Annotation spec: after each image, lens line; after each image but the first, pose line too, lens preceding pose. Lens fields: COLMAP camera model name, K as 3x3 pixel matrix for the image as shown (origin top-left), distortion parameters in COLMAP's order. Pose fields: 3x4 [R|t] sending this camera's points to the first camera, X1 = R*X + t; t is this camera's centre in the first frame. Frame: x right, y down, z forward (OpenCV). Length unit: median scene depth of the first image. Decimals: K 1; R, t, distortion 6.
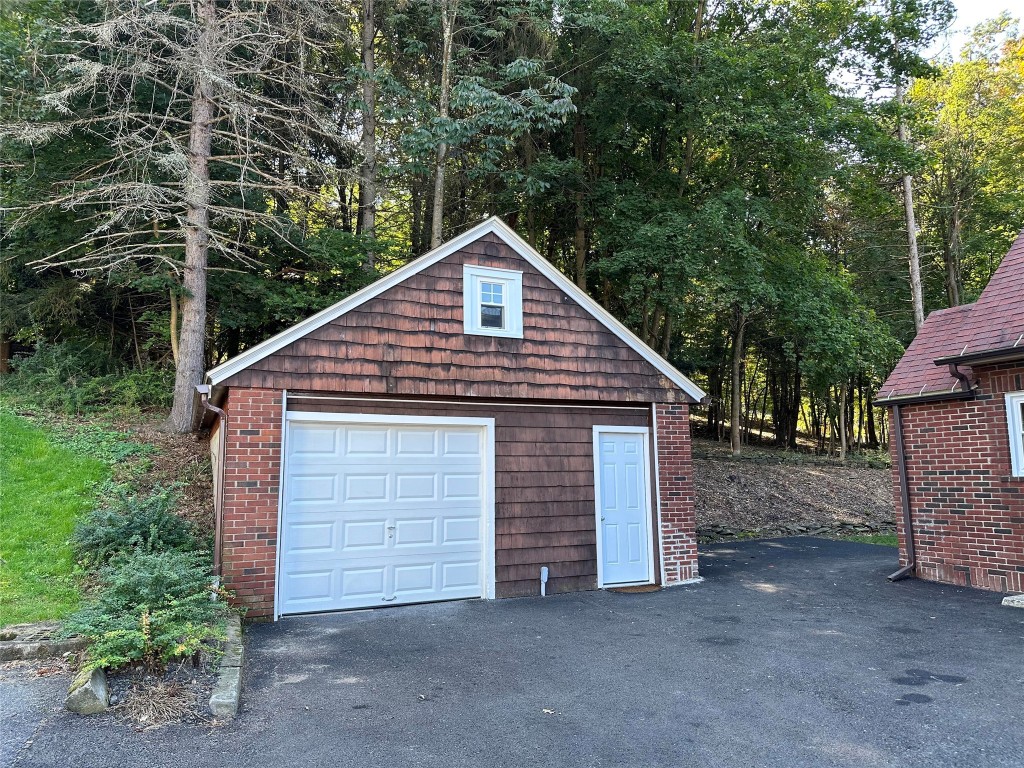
lens RADIAL K [[713.6, 0, 519.8], [0, 713.6, 374.7], [0, 0, 1]] dist [0.039267, -0.013605]
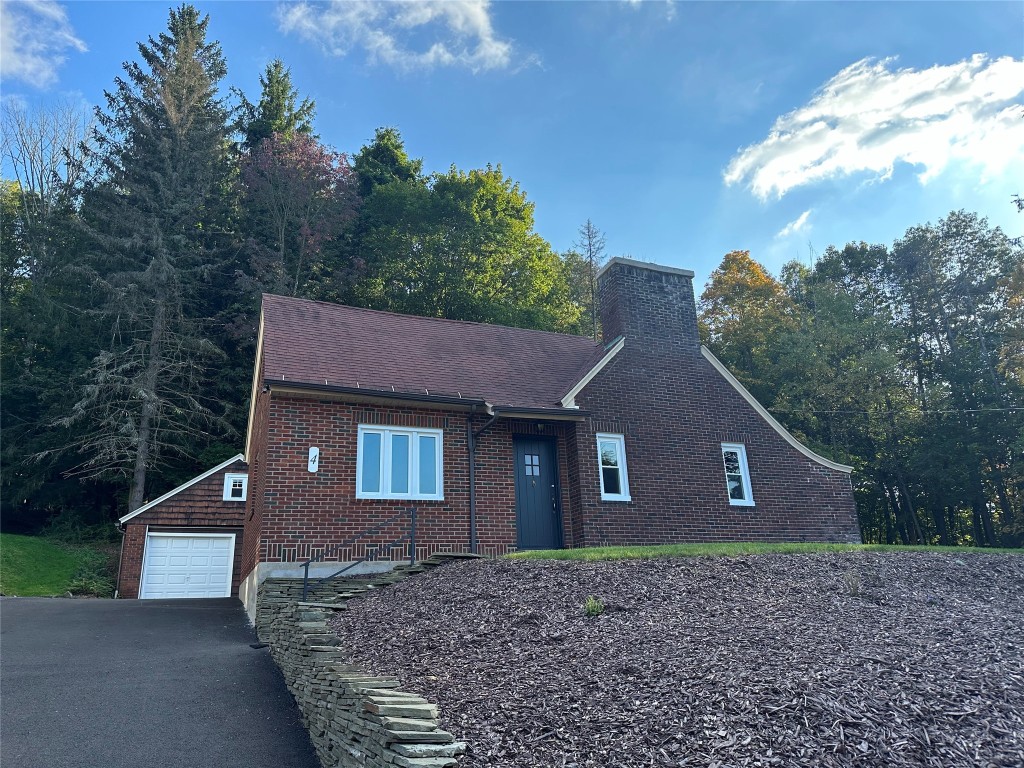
lens RADIAL K [[713.6, 0, 502.8], [0, 713.6, 386.9], [0, 0, 1]] dist [0.039267, -0.013605]
pose [[0.998388, -0.040055, -0.040206, 1.081665], [0.032088, 0.982732, -0.182233, 0.046064], [0.046811, 0.180649, 0.982433, -1.627779]]
